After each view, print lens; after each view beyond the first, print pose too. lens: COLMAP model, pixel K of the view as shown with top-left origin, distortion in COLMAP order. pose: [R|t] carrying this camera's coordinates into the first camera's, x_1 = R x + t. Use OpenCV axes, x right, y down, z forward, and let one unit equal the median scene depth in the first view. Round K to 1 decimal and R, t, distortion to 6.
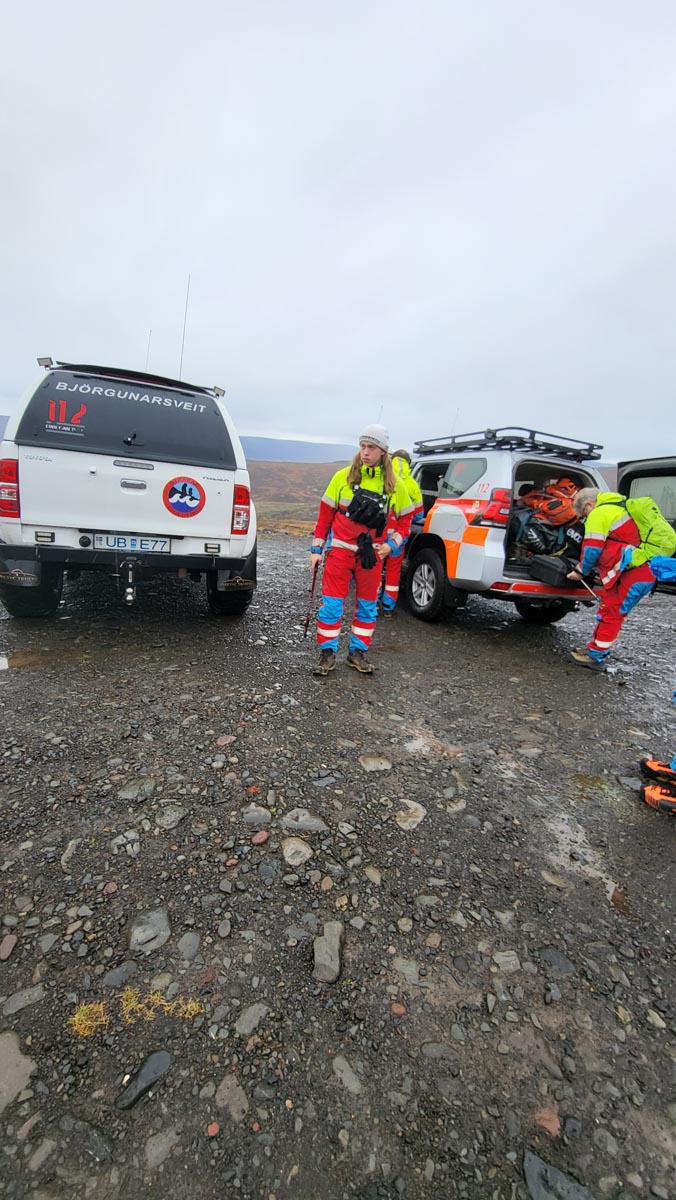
lens RADIAL K [[473.4, 0, 332.6], [0, 473.4, 607.2], [0, 0, 1]] dist [-0.015433, -0.001976]
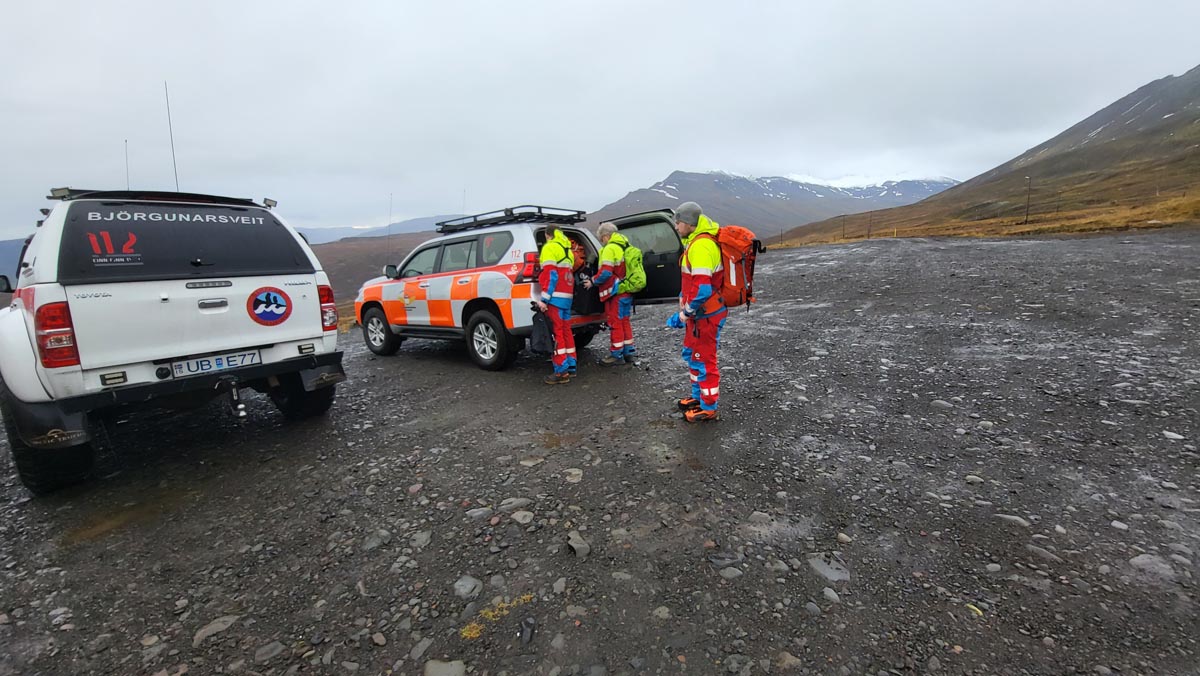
lens RADIAL K [[473.4, 0, 602.7], [0, 473.4, 335.1], [0, 0, 1]] dist [-0.015433, -0.001976]
pose [[0.825436, -0.235006, 0.513253, -0.258349], [0.273377, 0.961907, 0.000777, 0.025804], [-0.493884, 0.139670, 0.858237, -0.232228]]
